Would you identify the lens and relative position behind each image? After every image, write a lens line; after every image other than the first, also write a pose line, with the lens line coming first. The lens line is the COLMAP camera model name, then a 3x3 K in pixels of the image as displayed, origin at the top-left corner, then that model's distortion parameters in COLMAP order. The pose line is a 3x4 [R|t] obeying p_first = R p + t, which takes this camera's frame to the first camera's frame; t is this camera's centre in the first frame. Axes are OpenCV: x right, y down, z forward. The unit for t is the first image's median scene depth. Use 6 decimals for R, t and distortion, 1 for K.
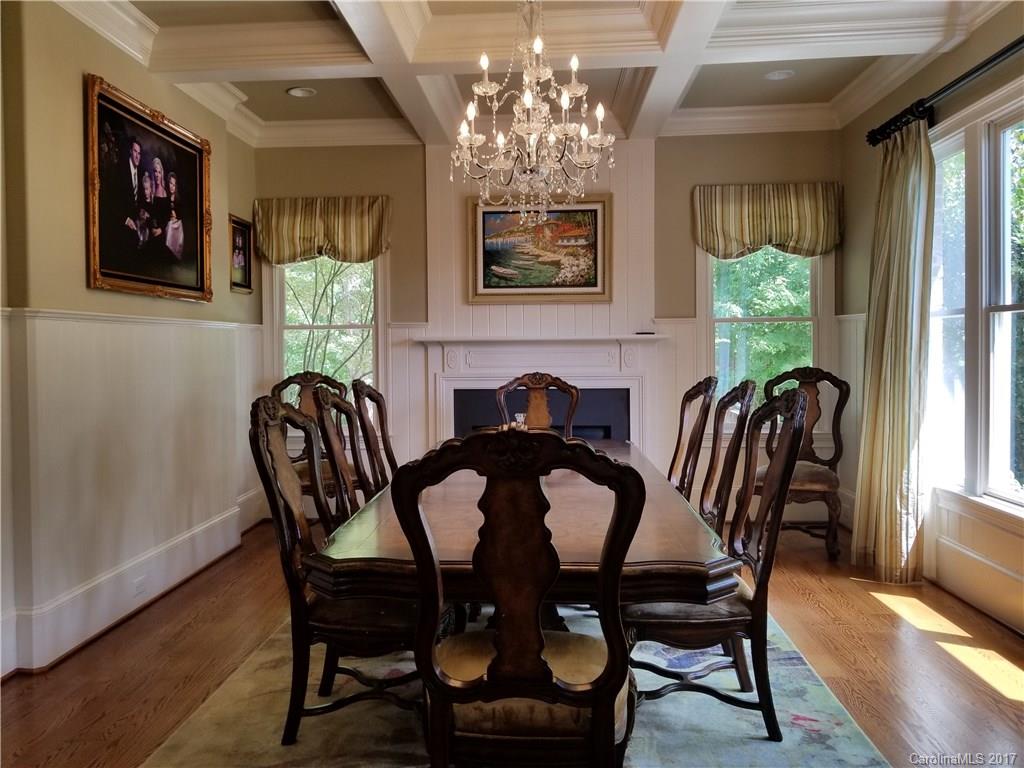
lens RADIAL K [[814.6, 0, 506.5], [0, 814.6, 381.9], [0, 0, 1]] dist [0.010342, 0.001714]
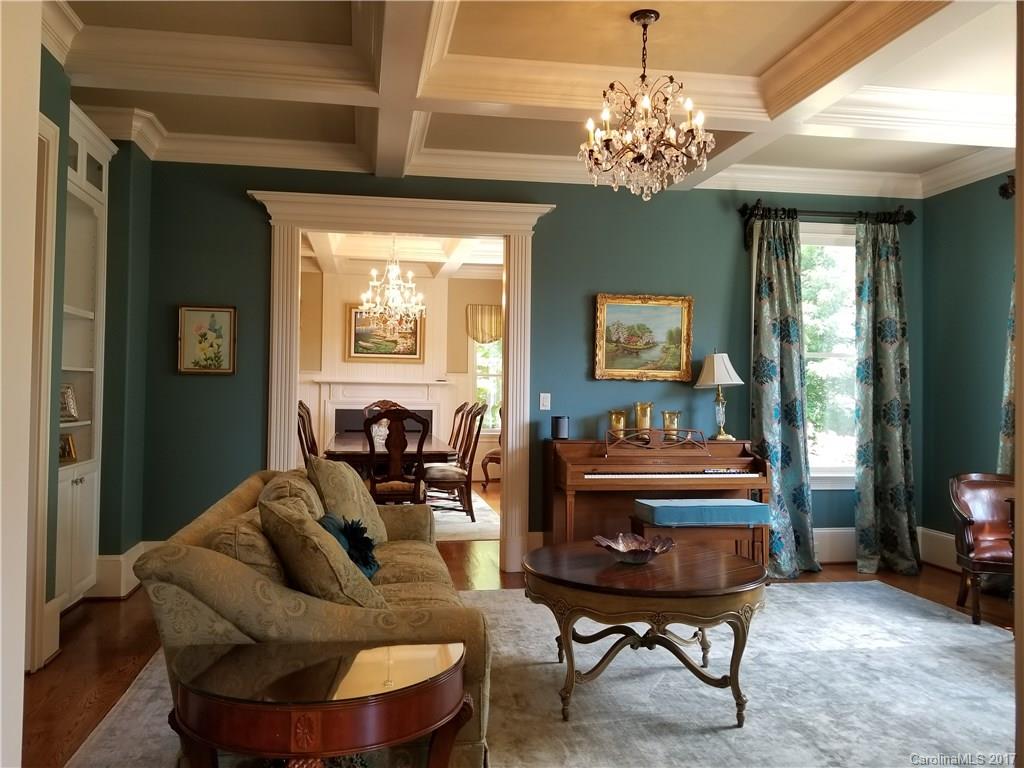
lens RADIAL K [[814.6, 0, 507.9], [0, 814.6, 383.2], [0, 0, 1]] dist [0.010342, 0.001714]
pose [[0.972339, 0.020926, 0.232635, -0.118829], [-0.013253, 0.999317, -0.034497, 0.009795], [-0.233198, 0.030459, 0.971952, -0.865959]]
